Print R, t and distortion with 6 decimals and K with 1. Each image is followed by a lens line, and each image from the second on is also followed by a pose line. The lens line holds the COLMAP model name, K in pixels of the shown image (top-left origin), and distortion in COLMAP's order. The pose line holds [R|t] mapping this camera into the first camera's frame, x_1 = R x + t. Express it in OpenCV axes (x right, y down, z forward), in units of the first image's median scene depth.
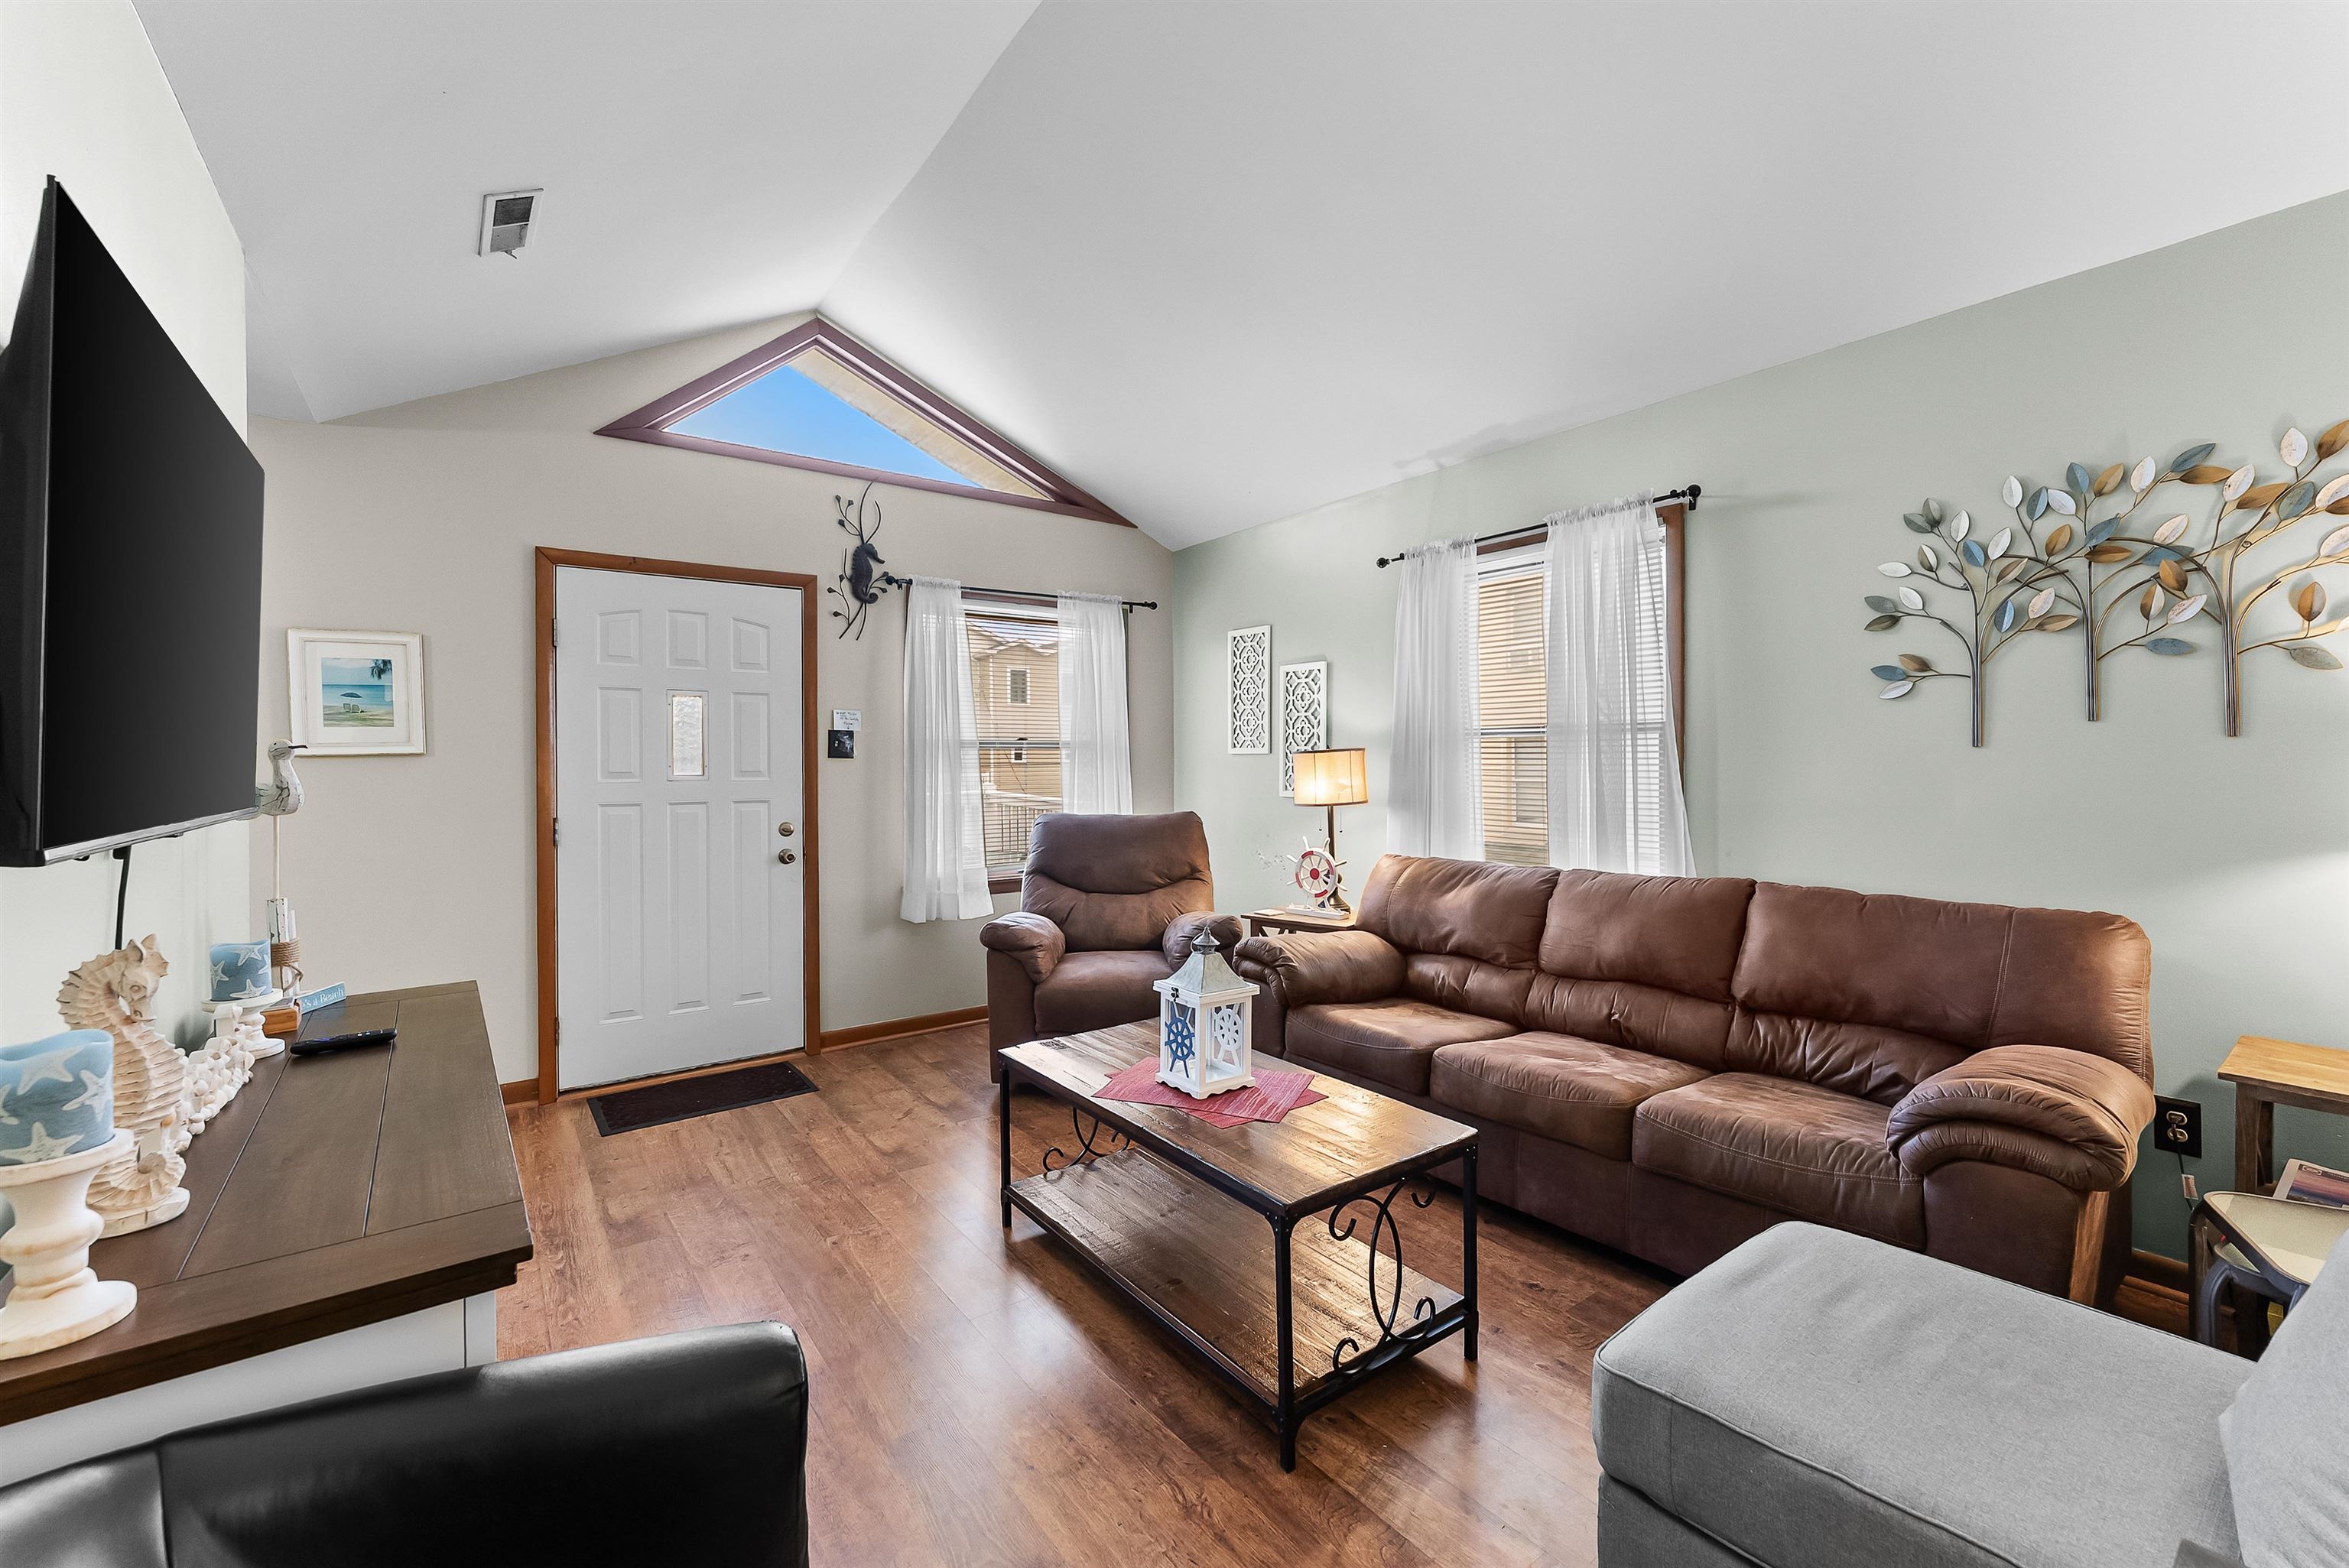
lens RADIAL K [[952.4, 0, 1170.7], [0, 952.4, 761.8], [0, 0, 1]] dist [0.001928, -0.001690]
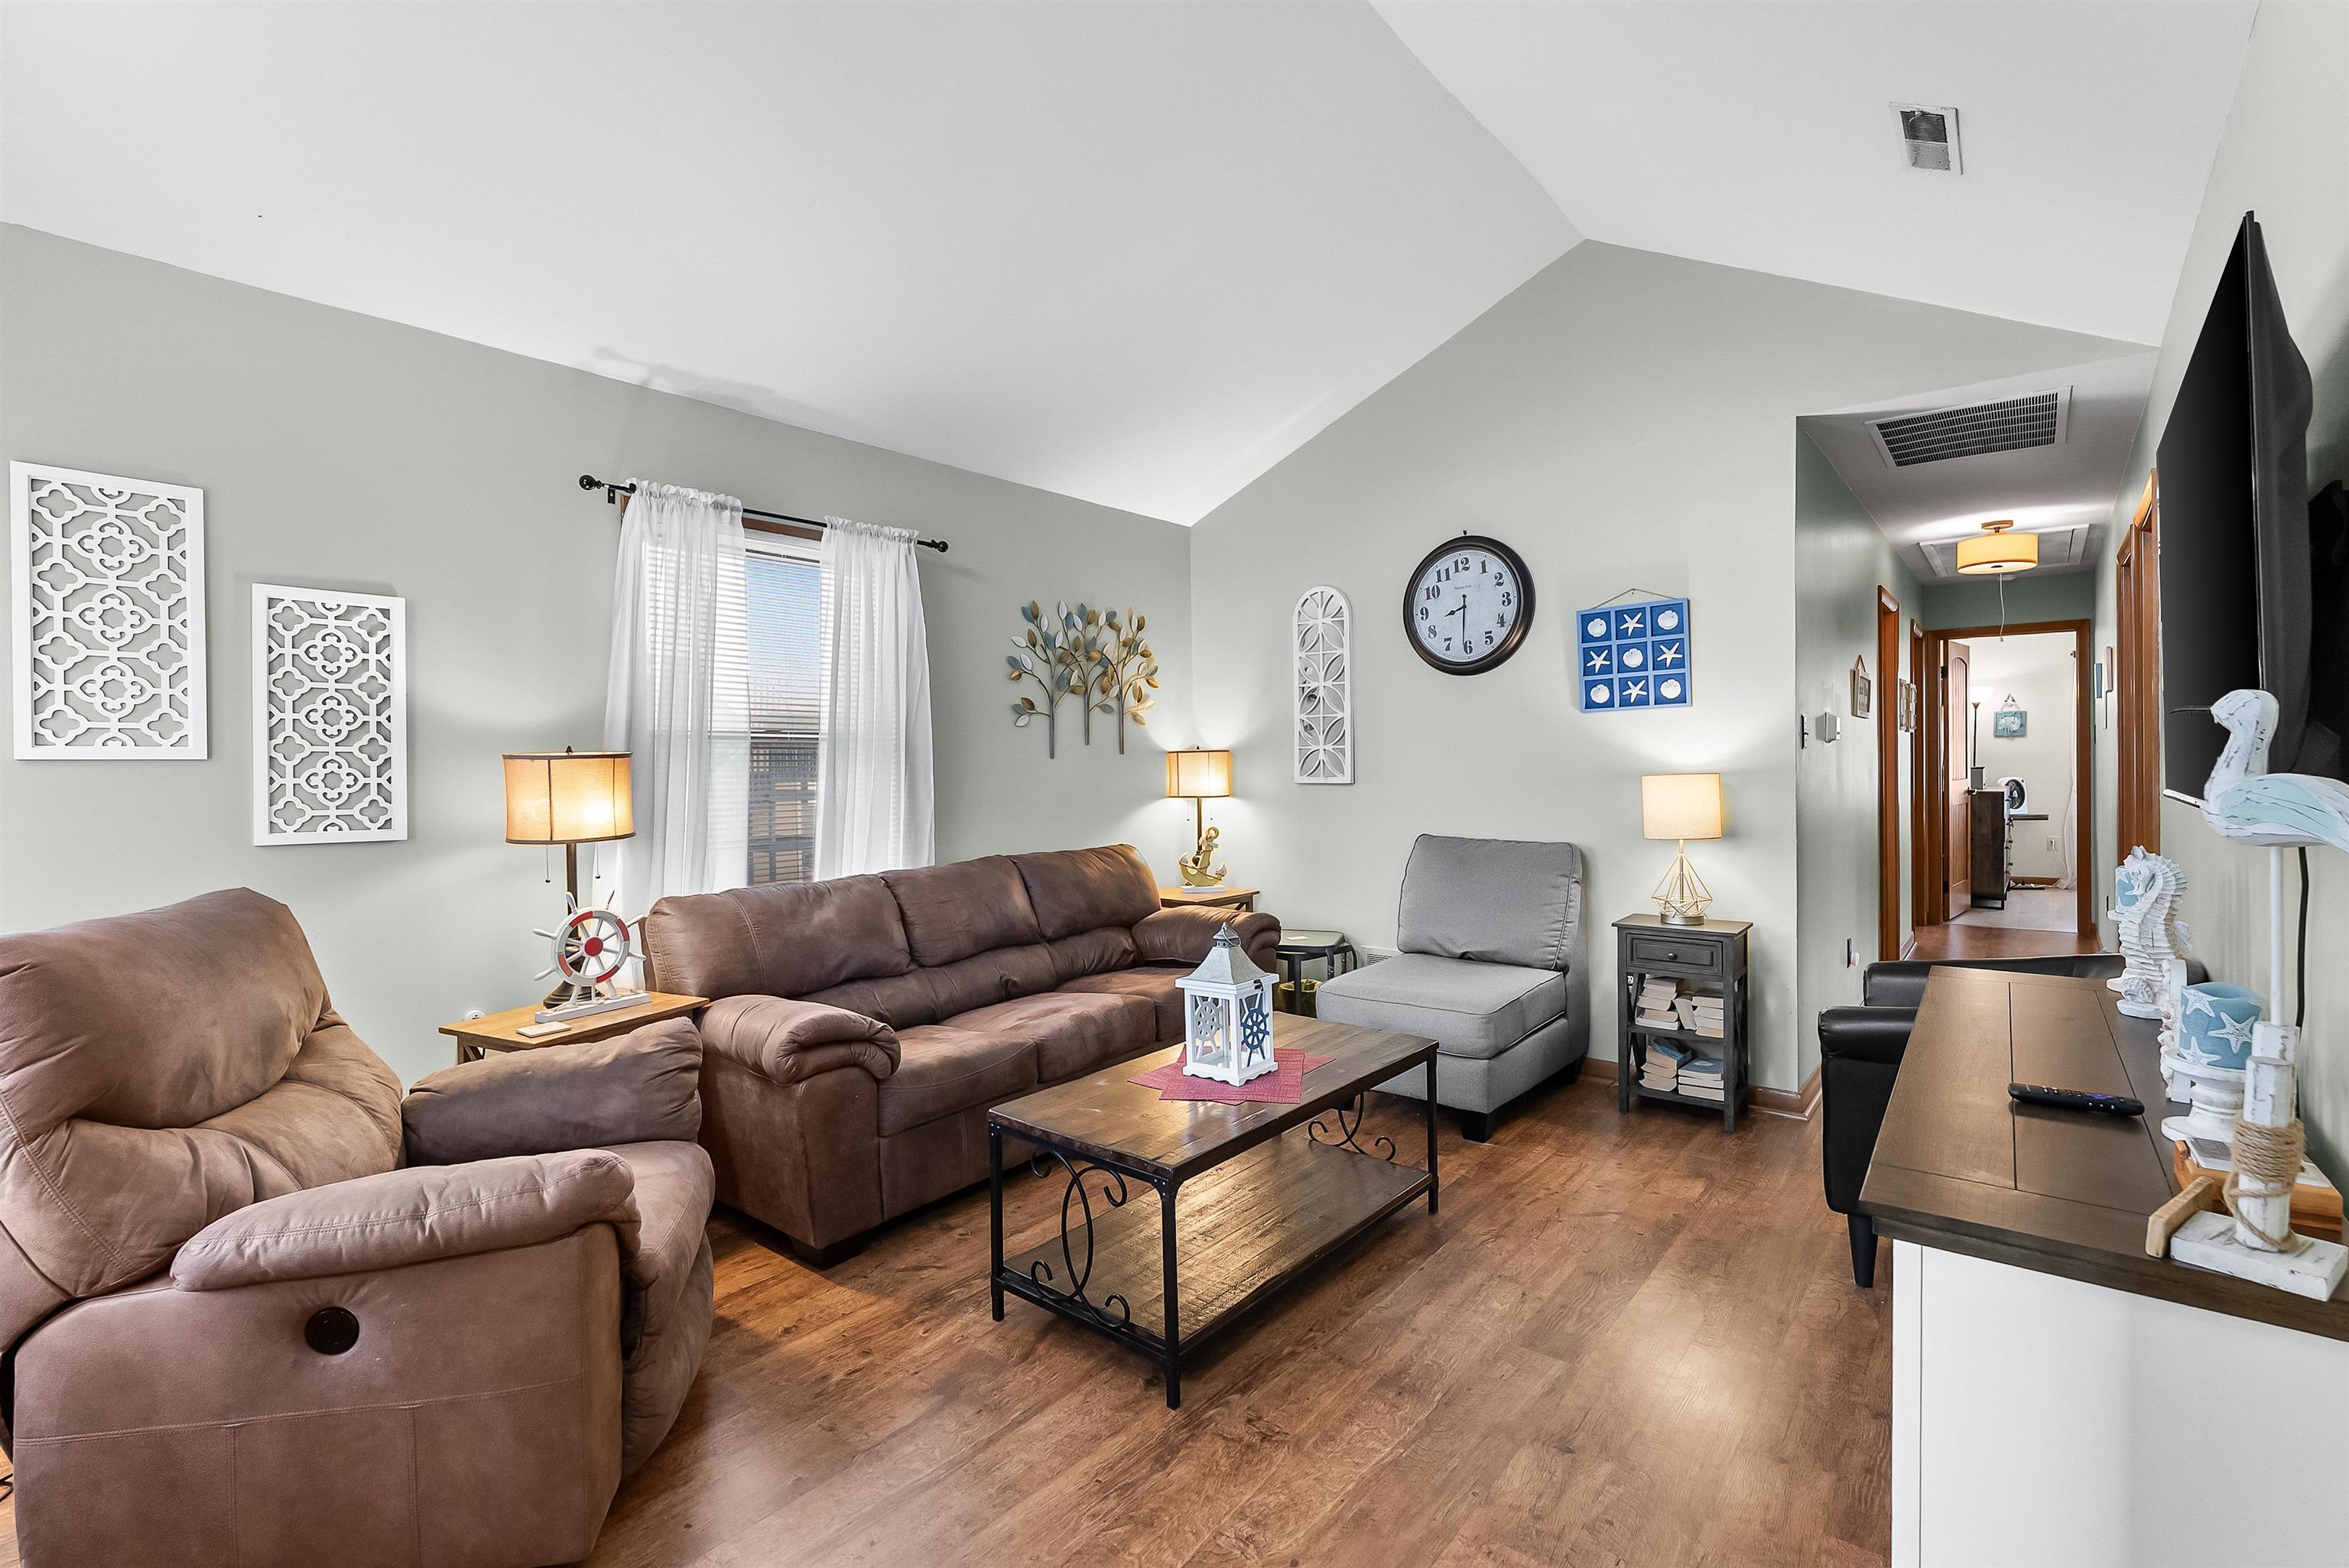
lens RADIAL K [[1064.4, 0, 1181.5], [0, 1064.4, 770.4], [0, 0, 1]] dist [0.001093, -0.001340]
pose [[-0.254052, 0.004444, 0.967180, -1.035157], [0.017079, 0.999854, -0.000108, 0.009051], [-0.967040, 0.016491, -0.254091, 1.298647]]
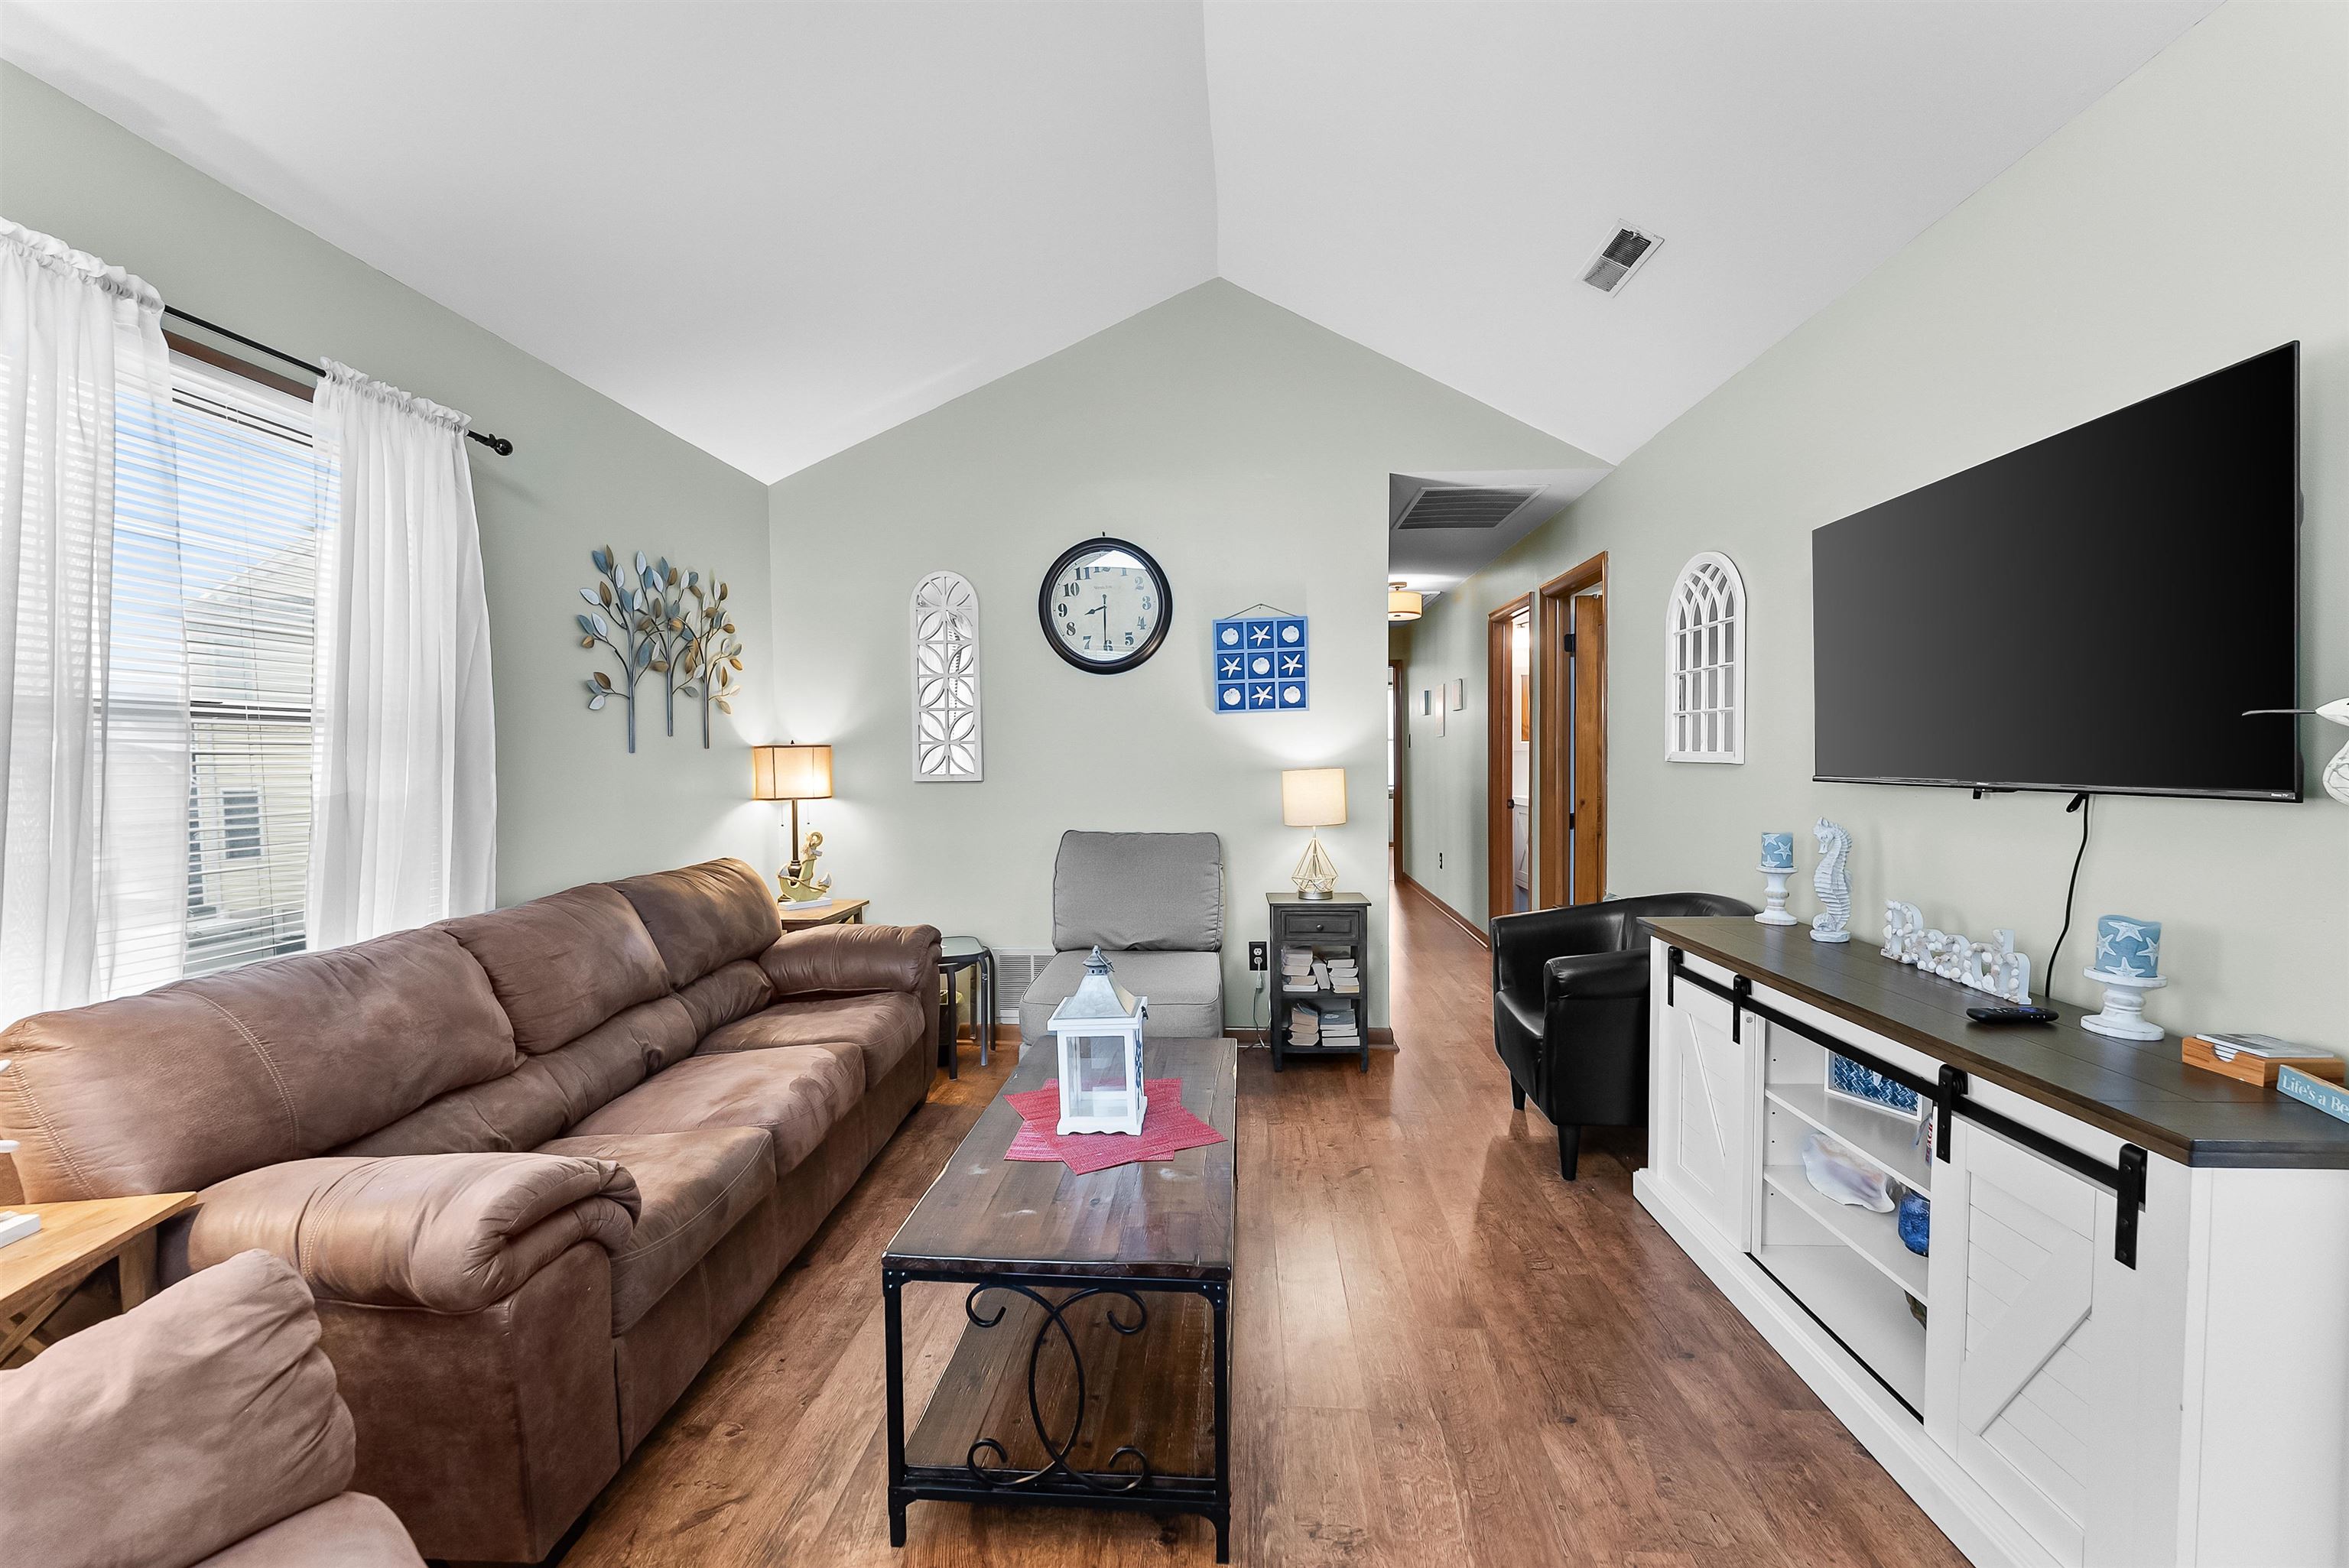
lens RADIAL K [[952.4, 0, 1185.7], [0, 952.4, 783.5], [0, 0, 1]] dist [0.001928, -0.001690]
pose [[-0.771194, -0.002481, 0.636595, -0.565235], [0.018784, 0.999468, 0.026651, 0.004801], [-0.636323, 0.032511, -0.770737, 1.571424]]
